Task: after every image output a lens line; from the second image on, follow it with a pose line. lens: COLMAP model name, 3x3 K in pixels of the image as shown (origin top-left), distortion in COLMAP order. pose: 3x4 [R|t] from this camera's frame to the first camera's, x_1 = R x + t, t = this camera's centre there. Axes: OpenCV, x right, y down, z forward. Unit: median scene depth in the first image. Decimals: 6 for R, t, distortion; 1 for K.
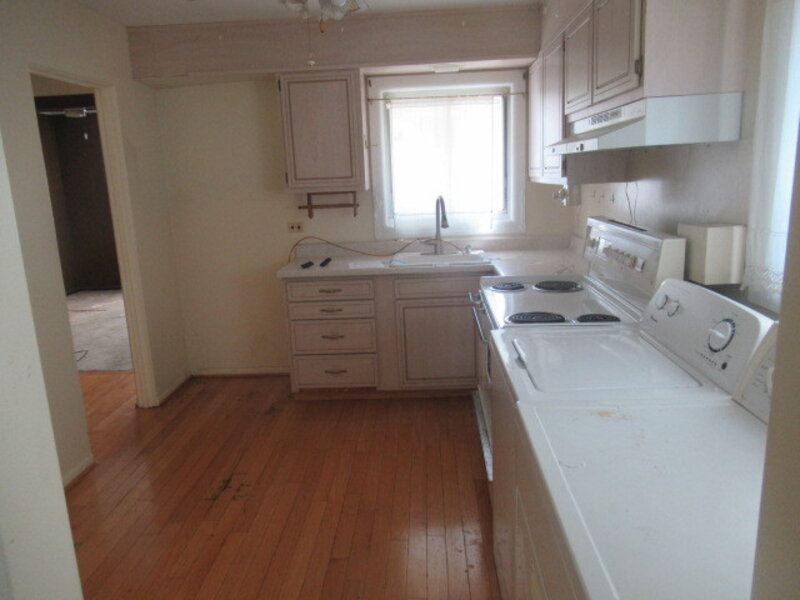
lens RADIAL K [[594.8, 0, 400.0], [0, 594.8, 300.0], [0, 0, 1]] dist [-0.014903, 0.003059]
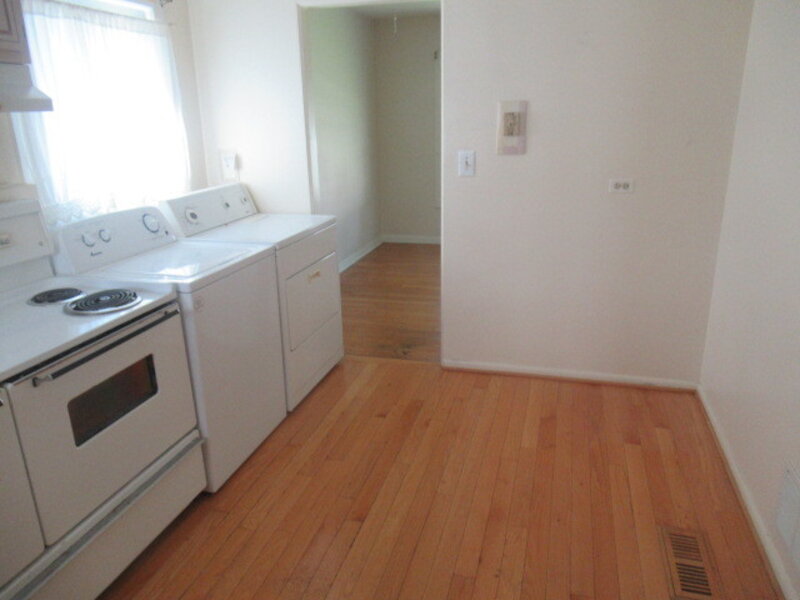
lens RADIAL K [[594.8, 0, 400.0], [0, 594.8, 300.0], [0, 0, 1]] dist [-0.014903, 0.003059]
pose [[-0.972630, -0.009042, 0.232182, -0.399330], [0.107133, 0.869241, 0.482641, -0.344180], [-0.206186, 0.494305, -0.844482, 1.628151]]
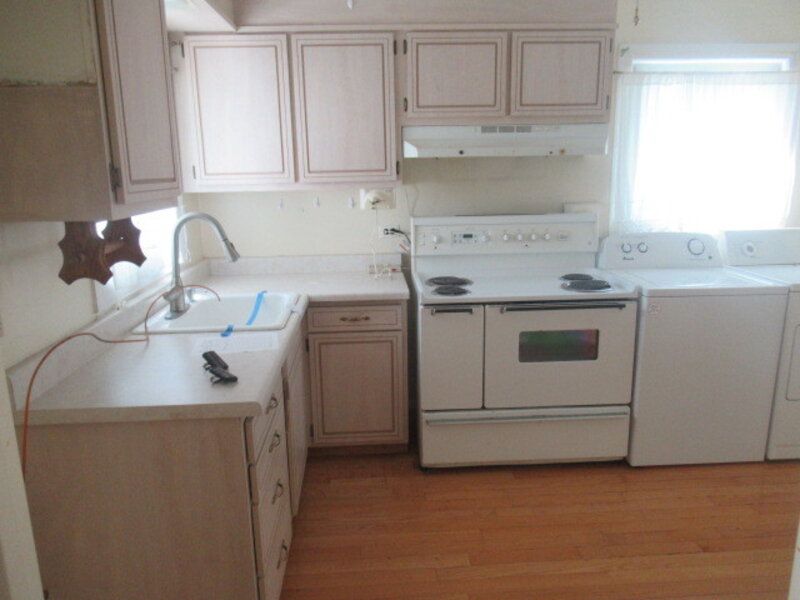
lens RADIAL K [[594.8, 0, 400.0], [0, 594.8, 300.0], [0, 0, 1]] dist [-0.014903, 0.003059]
pose [[-0.103494, -0.174633, 0.979179, -0.955055], [0.229330, 0.953751, 0.194336, -0.271221], [-0.967831, 0.244668, -0.058659, 1.443904]]
